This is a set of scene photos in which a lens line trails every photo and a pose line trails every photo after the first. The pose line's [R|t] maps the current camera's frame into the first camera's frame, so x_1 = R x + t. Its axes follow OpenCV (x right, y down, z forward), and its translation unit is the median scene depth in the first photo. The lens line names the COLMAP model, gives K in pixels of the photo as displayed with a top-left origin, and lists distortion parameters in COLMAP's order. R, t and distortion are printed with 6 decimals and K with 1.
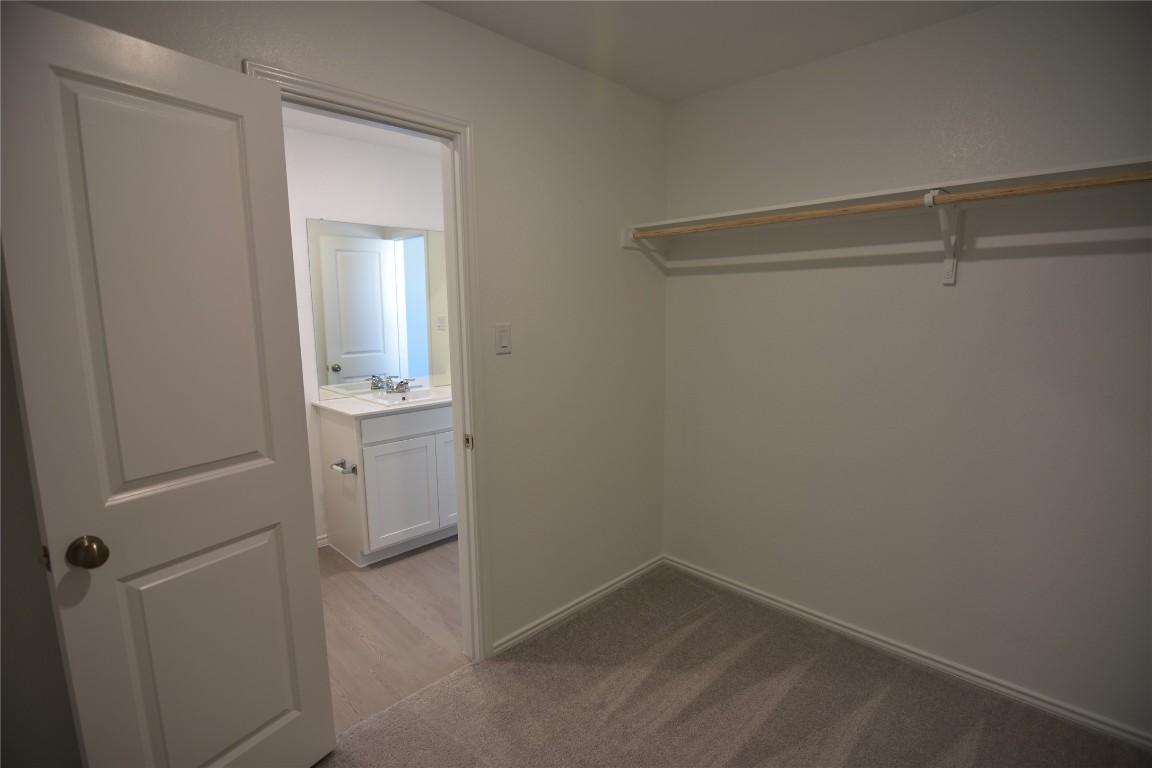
lens RADIAL K [[554.5, 0, 586.3], [0, 554.5, 387.1], [0, 0, 1]] dist [-0.014650, -0.001477]
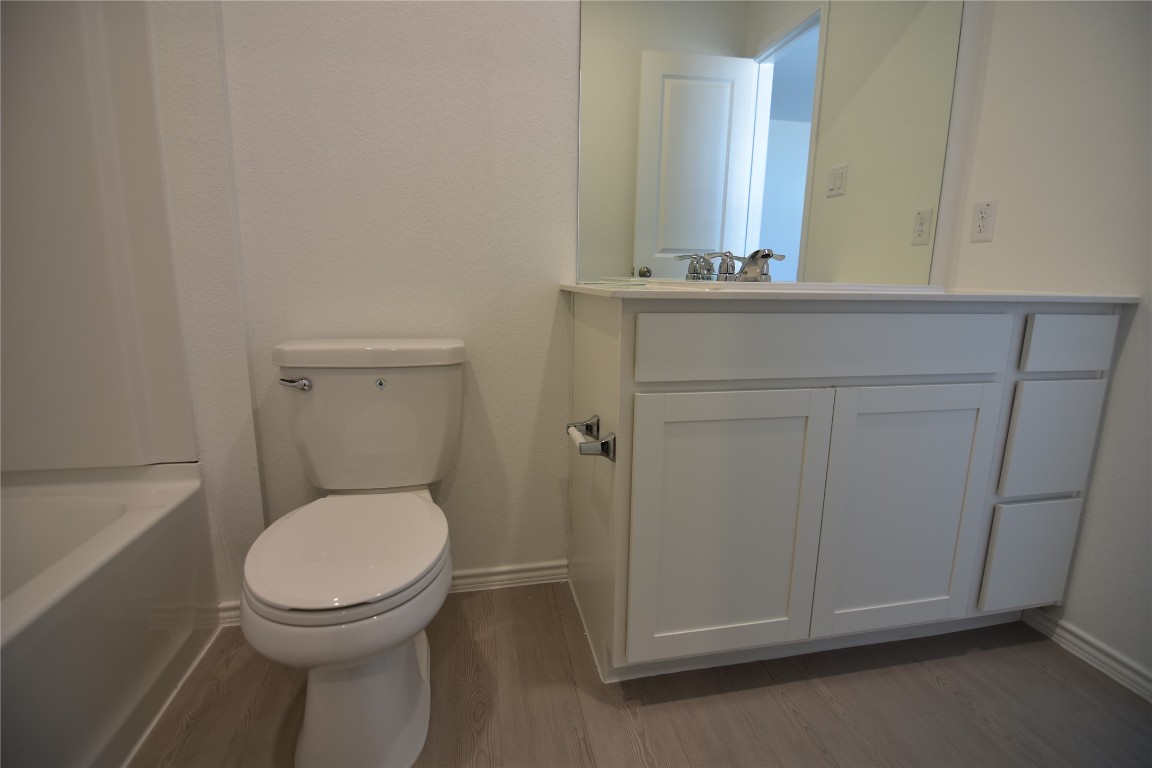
lens RADIAL K [[554.5, 0, 586.3], [0, 554.5, 387.1], [0, 0, 1]] dist [-0.014650, -0.001477]
pose [[0.832352, 0.128990, -0.539029, -0.231890], [-0.100605, 0.991548, 0.081927, 0.078198], [0.545041, -0.013964, 0.838293, 0.666641]]
